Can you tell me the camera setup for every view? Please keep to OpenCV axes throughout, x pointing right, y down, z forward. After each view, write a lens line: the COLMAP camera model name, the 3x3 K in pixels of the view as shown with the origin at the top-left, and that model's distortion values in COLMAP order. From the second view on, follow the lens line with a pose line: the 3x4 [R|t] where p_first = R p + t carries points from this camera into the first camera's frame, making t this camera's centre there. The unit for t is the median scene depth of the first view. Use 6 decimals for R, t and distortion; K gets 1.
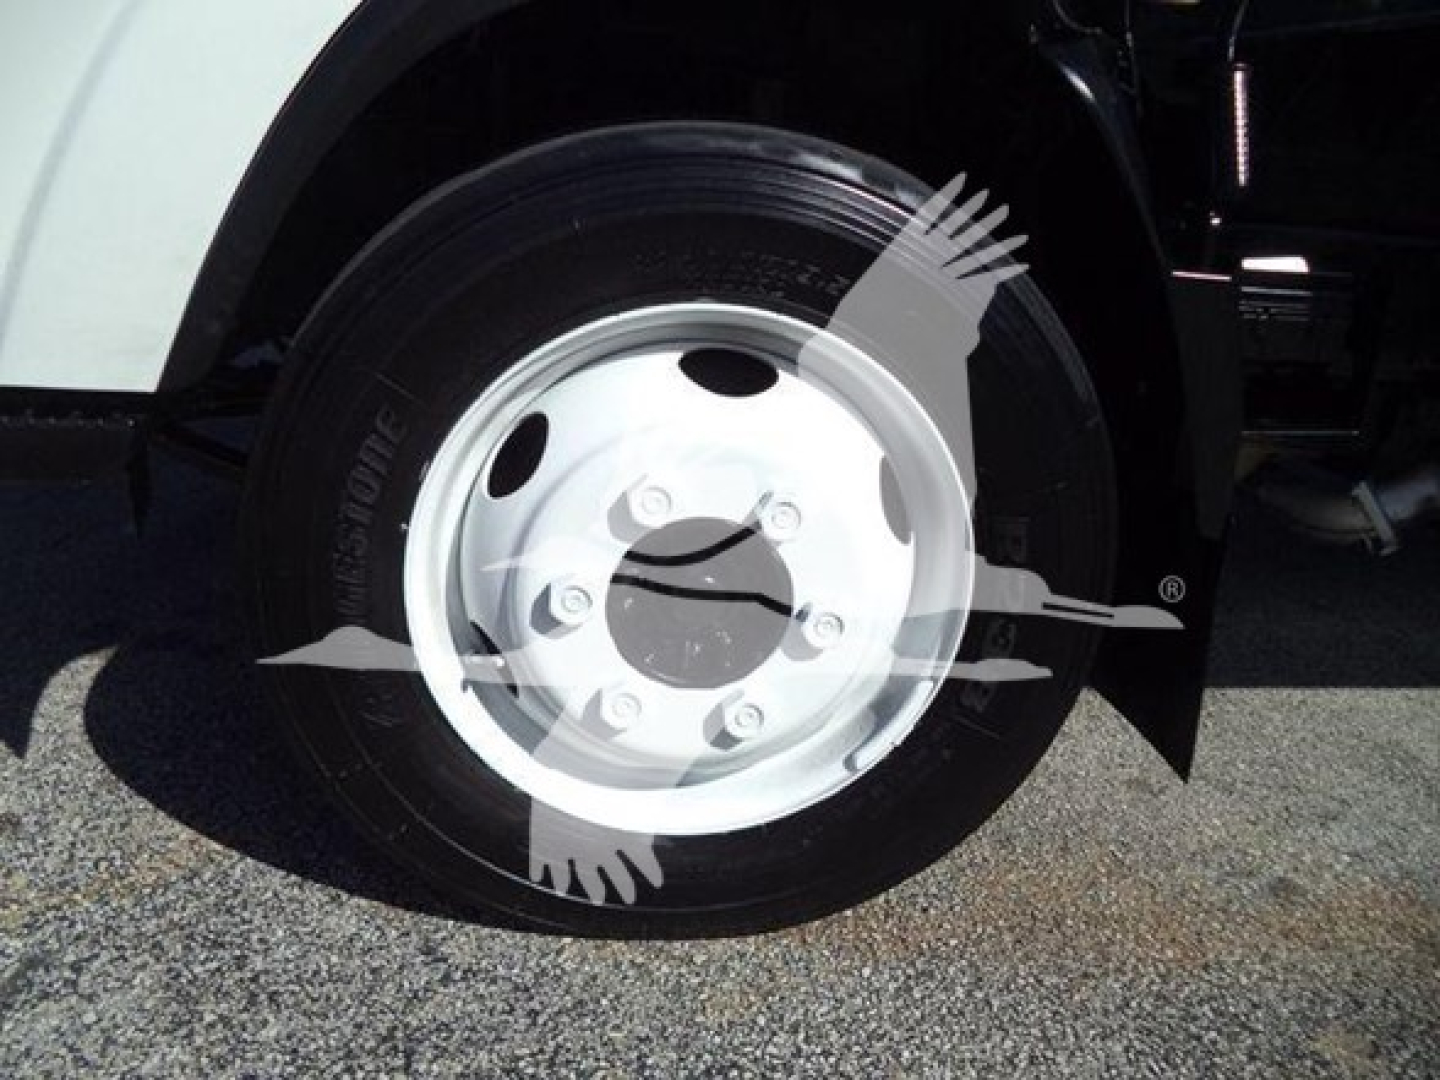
lens RADIAL K [[1179.8, 0, 711.4], [0, 1179.8, 536.5], [0, 0, 1]] dist [-0.007894, -0.035313]
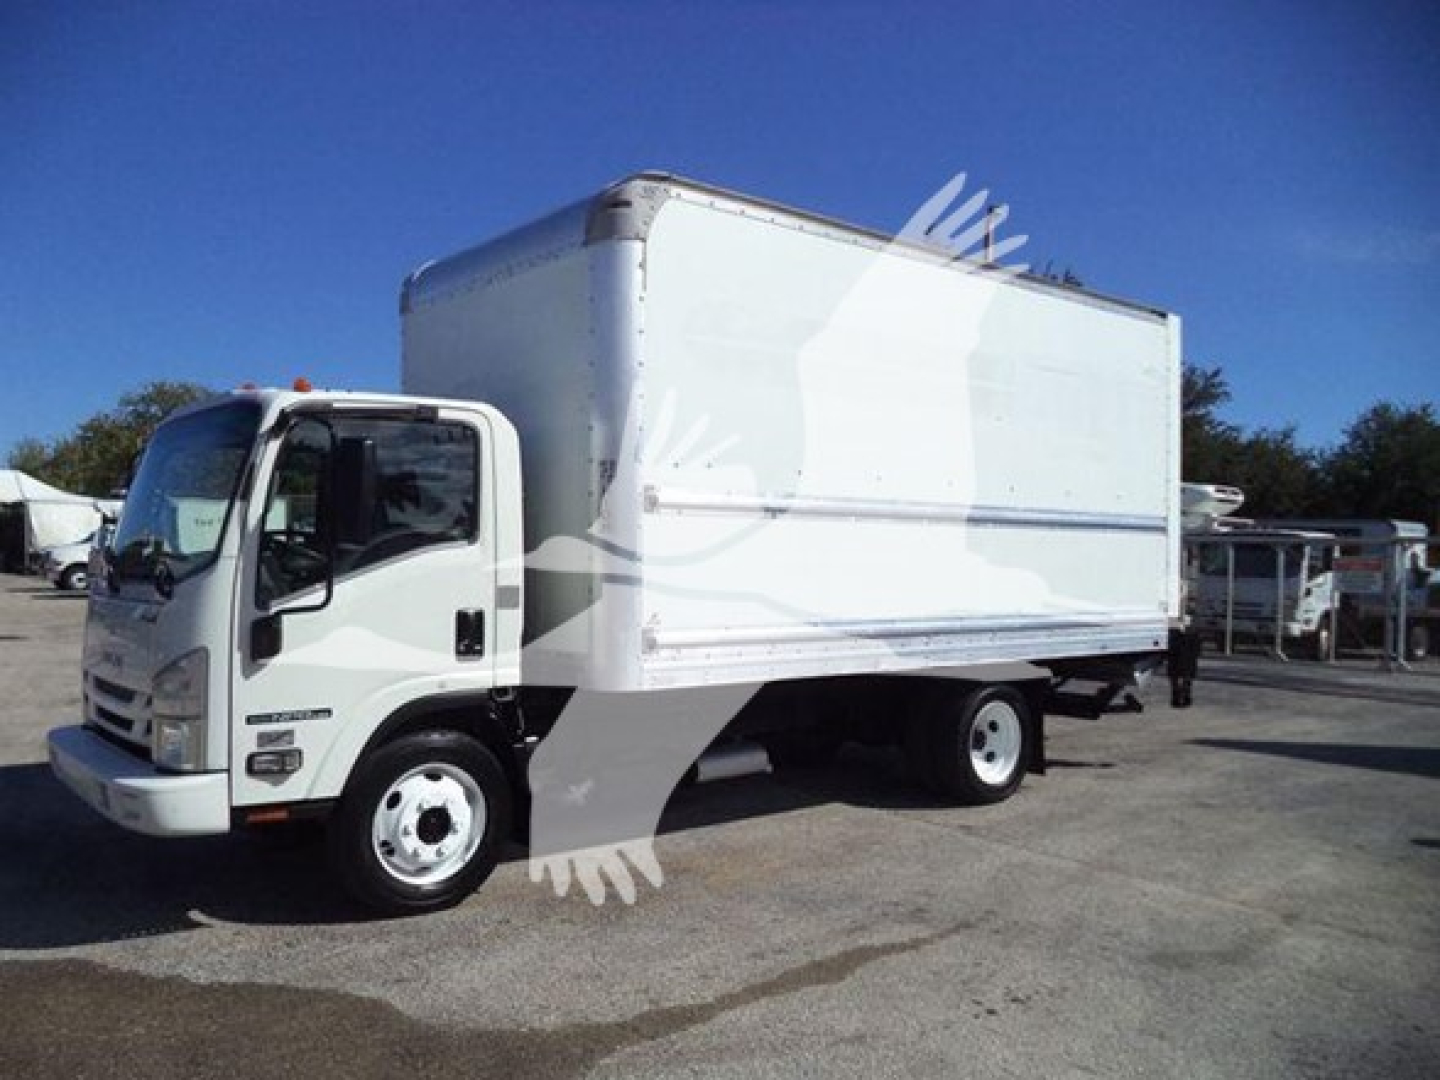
lens RADIAL K [[1179.8, 0, 753.3], [0, 1179.8, 522.3], [0, 0, 1]] dist [-0.007894, -0.035313]
pose [[0.821477, -0.032684, 0.569304, -1.524463], [0.222334, 0.937704, -0.266982, 0.437655], [-0.525112, 0.345895, 0.777569, -3.600865]]
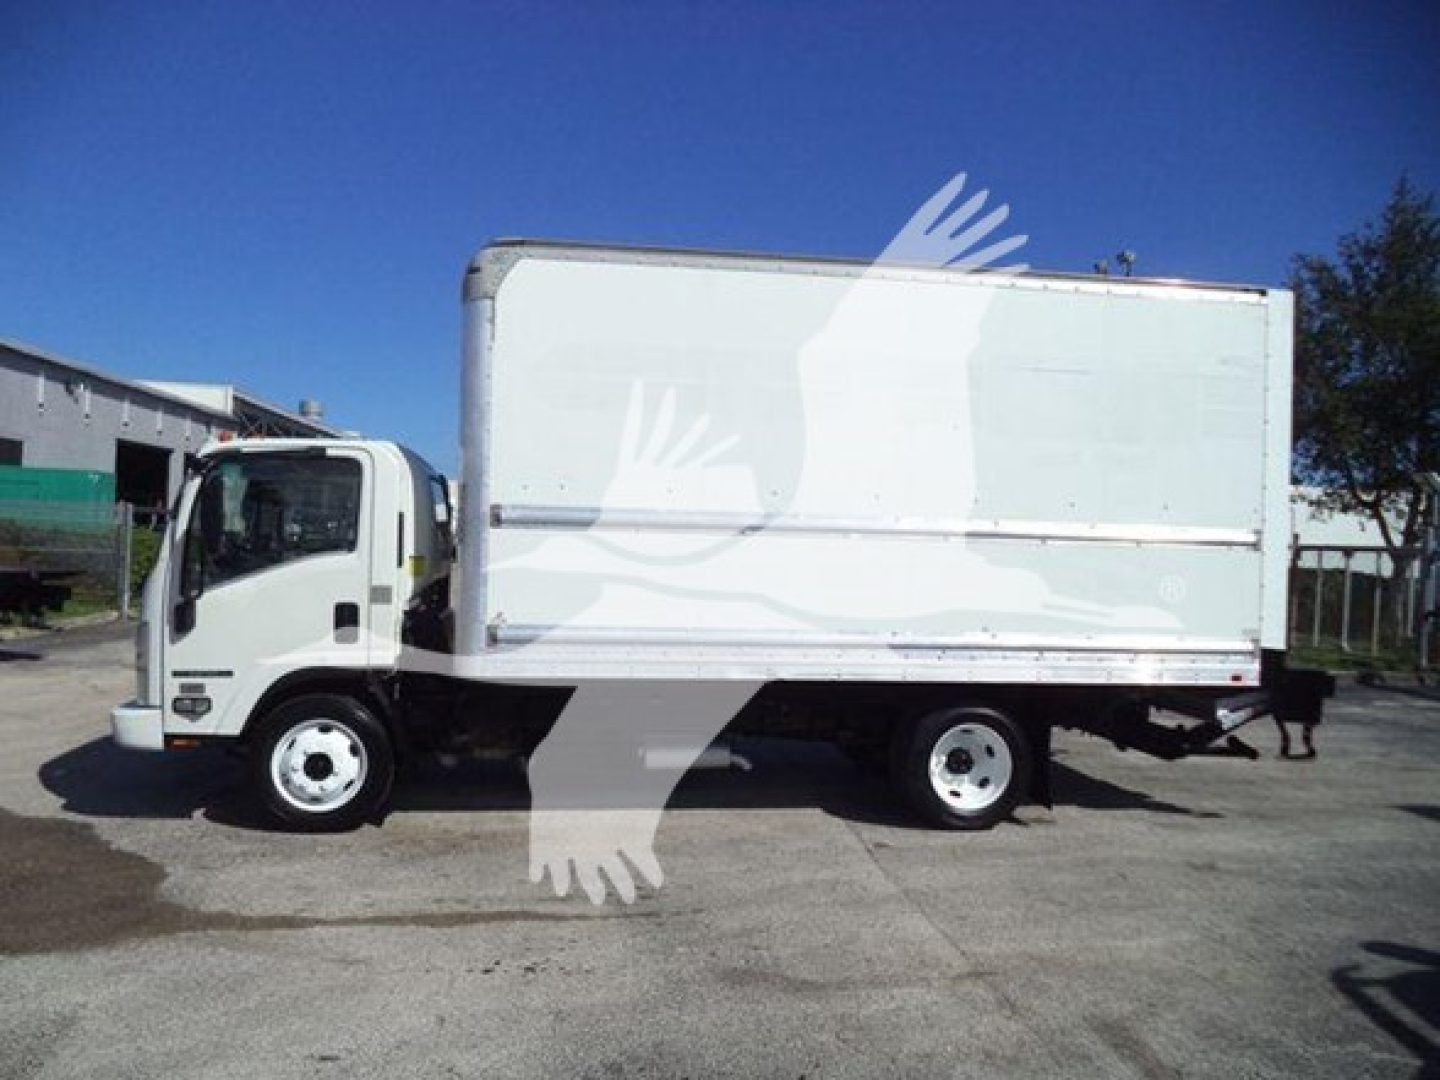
lens RADIAL K [[1179.8, 0, 727.6], [0, 1179.8, 525.9], [0, 0, 1]] dist [-0.007894, -0.035313]
pose [[0.998261, -0.030856, 0.050233, 1.768809], [0.046377, 0.937079, -0.346023, 1.051025], [-0.036395, 0.347750, 0.936880, -5.066844]]
